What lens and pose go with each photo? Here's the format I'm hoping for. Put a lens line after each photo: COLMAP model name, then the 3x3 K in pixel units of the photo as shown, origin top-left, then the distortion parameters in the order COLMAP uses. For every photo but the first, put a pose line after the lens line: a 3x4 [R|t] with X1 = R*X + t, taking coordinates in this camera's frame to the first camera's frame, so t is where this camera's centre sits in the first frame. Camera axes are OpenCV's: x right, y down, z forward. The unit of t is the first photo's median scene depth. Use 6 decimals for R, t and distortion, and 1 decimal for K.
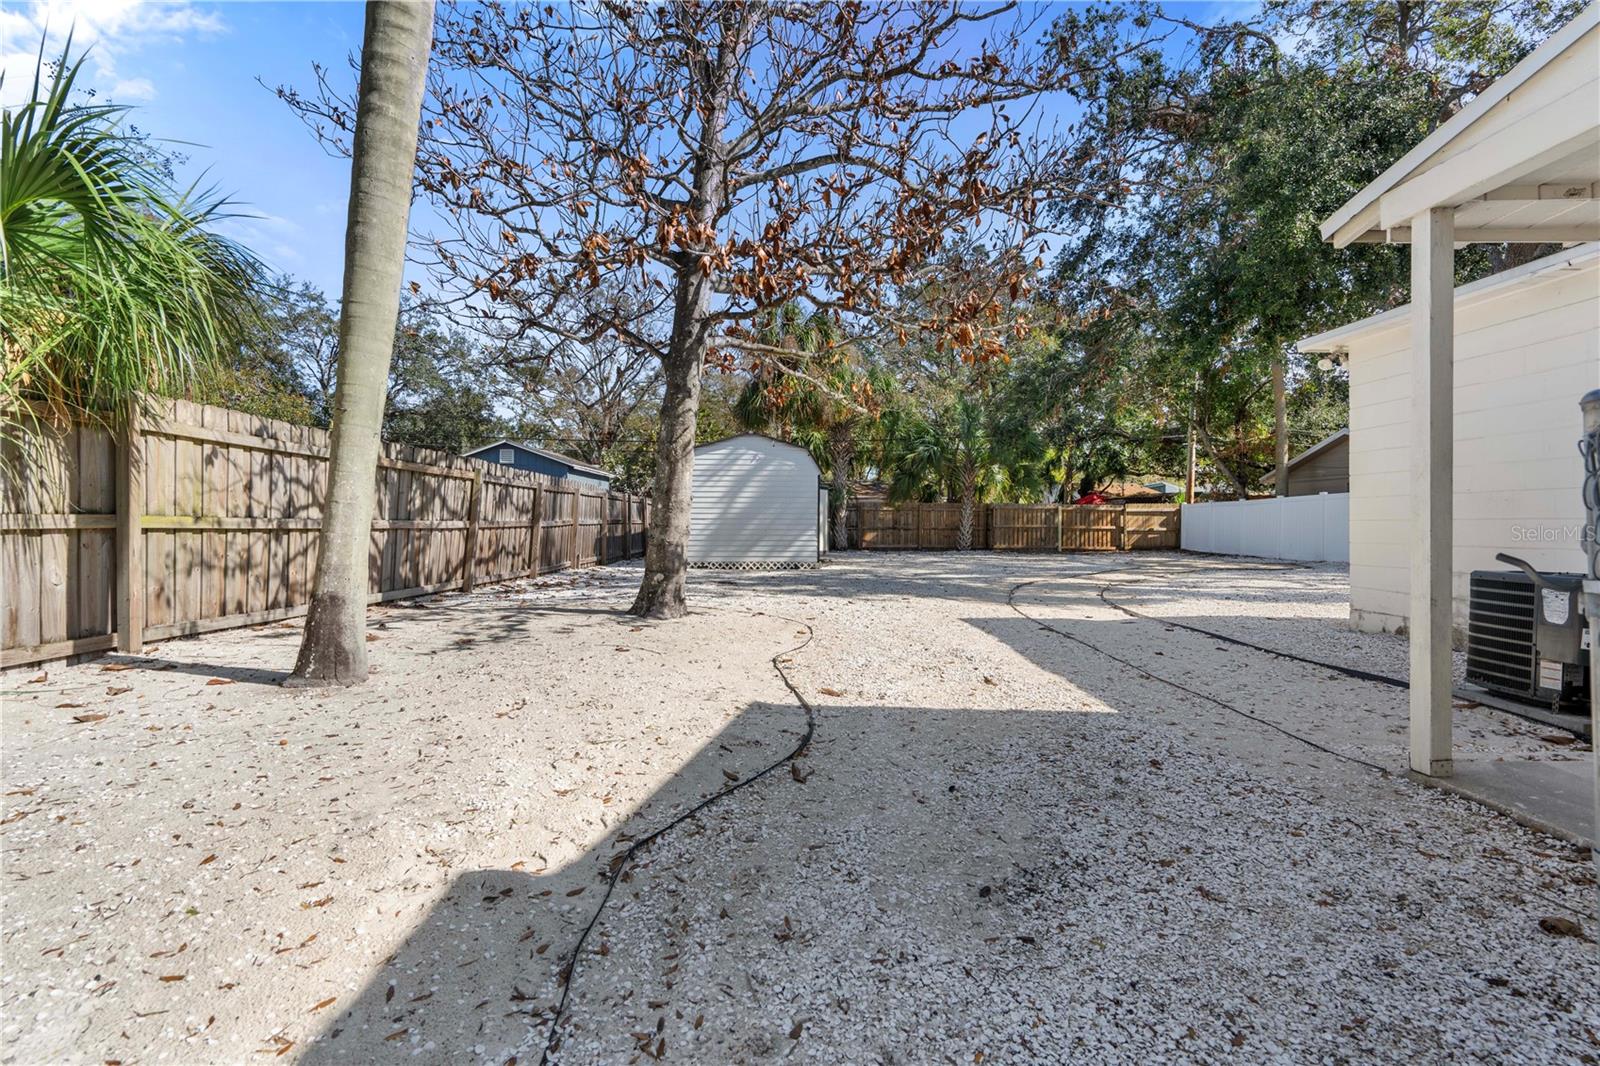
lens RADIAL K [[731.4, 0, 802.5], [0, 731.4, 528.5], [0, 0, 1]] dist [-0.003618, -0.000059]
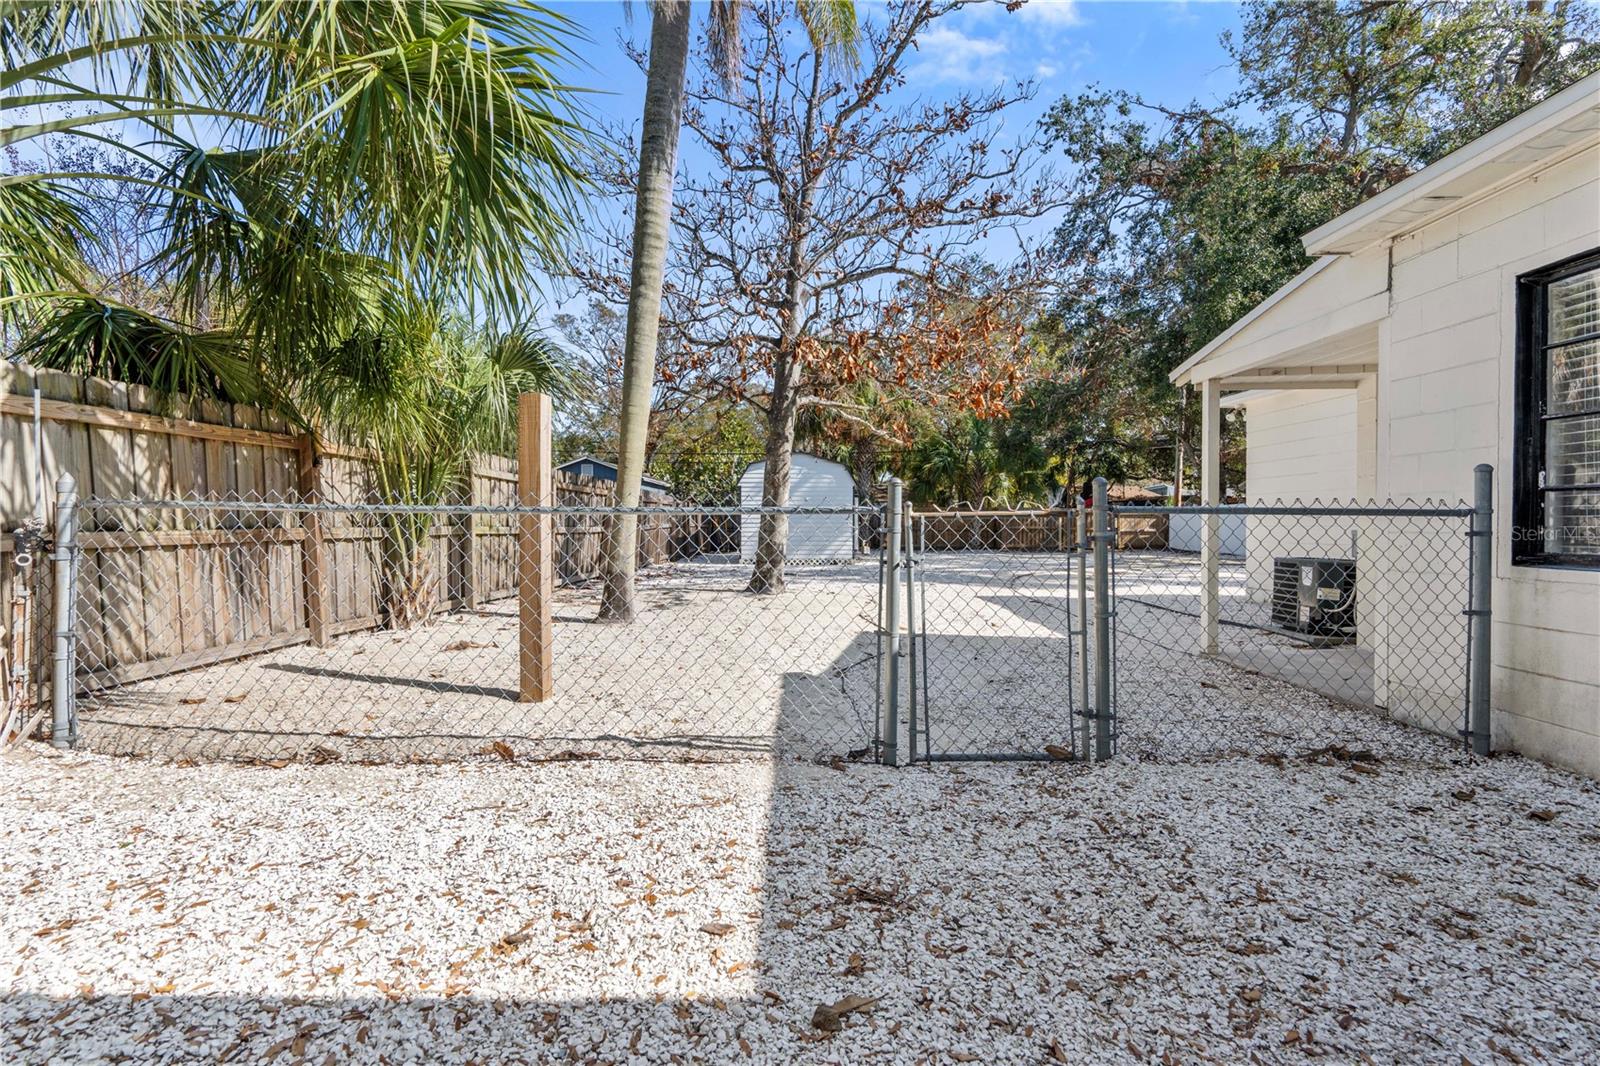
lens RADIAL K [[731.4, 0, 796.1], [0, 731.4, 536.8], [0, 0, 1]] dist [-0.003618, -0.000059]
pose [[0.999809, -0.002171, -0.019432, -0.046077], [0.002373, 0.999944, 0.010352, -0.002880], [0.019409, -0.010396, 0.999758, -0.189045]]
